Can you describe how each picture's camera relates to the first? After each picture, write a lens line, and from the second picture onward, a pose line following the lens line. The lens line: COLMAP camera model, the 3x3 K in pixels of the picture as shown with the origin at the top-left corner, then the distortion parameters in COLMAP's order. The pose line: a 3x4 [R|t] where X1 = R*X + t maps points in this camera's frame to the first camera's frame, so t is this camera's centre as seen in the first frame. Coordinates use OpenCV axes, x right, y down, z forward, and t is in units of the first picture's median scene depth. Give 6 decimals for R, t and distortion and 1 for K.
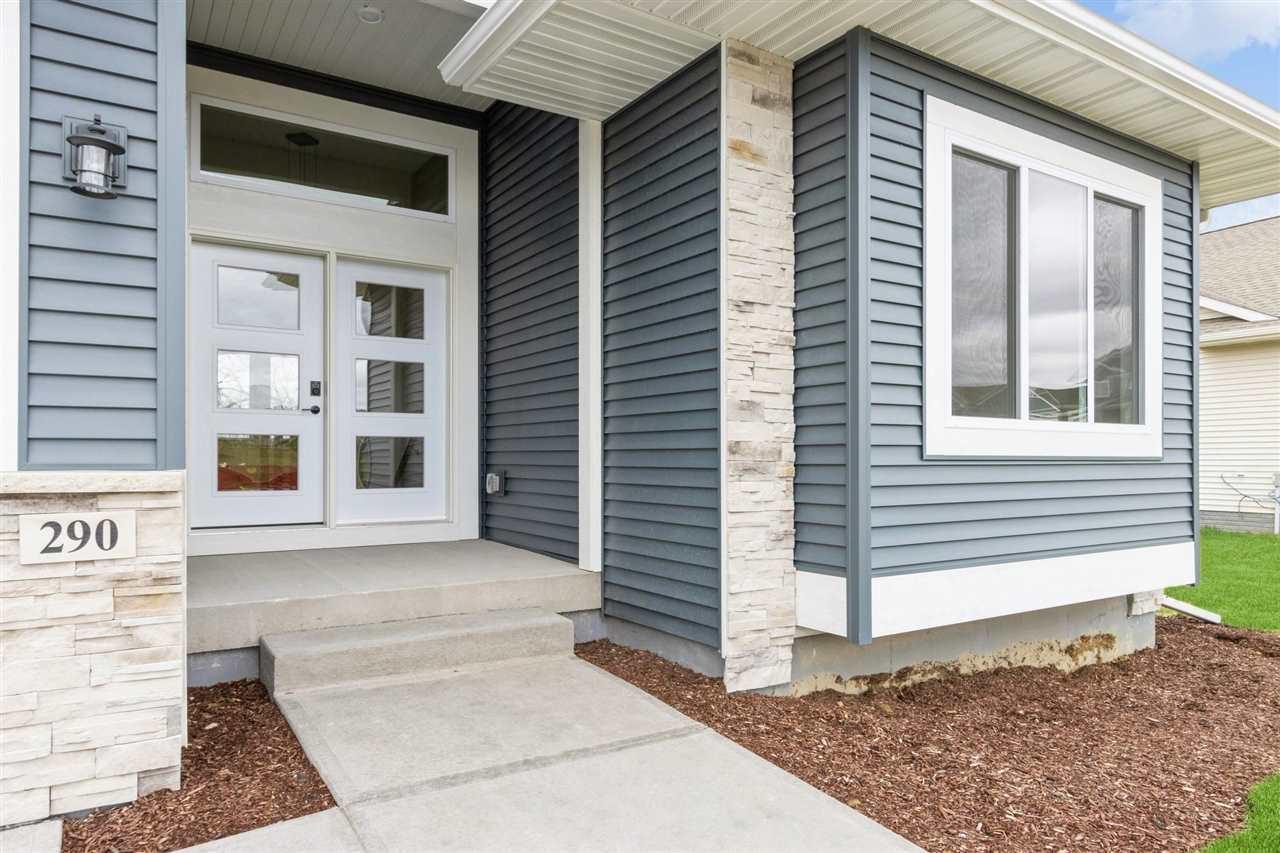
lens RADIAL K [[827.4, 0, 641.0], [0, 827.4, 445.2], [0, 0, 1]] dist [-0.000074, -0.002590]
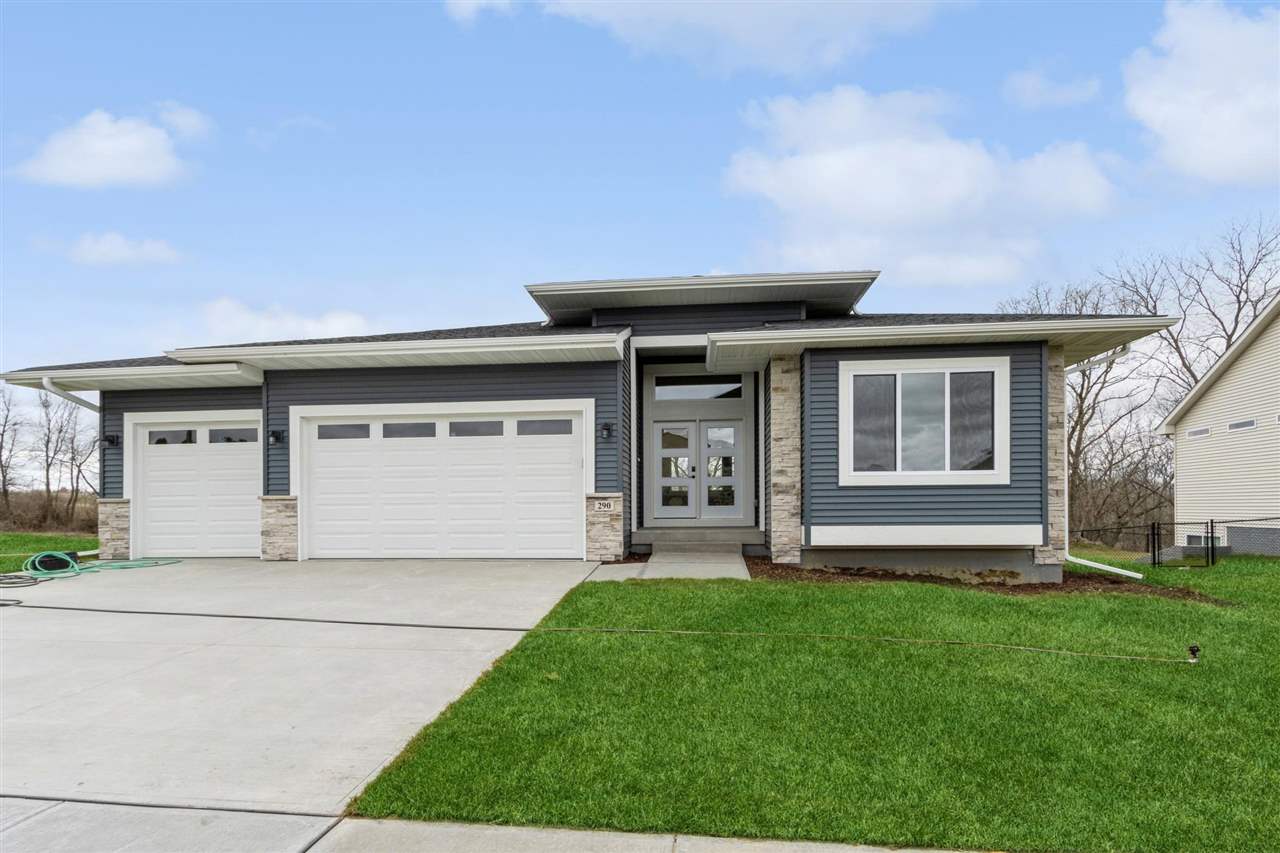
lens RADIAL K [[714.7, 0, 637.5], [0, 714.7, 427.2], [0, 0, 1]] dist [0.002730, 0.000428]
pose [[0.779745, -0.080470, -0.620905, 1.375772], [0.018582, 0.994244, -0.105519, 0.059937], [0.625822, 0.070740, 0.776751, -1.419744]]
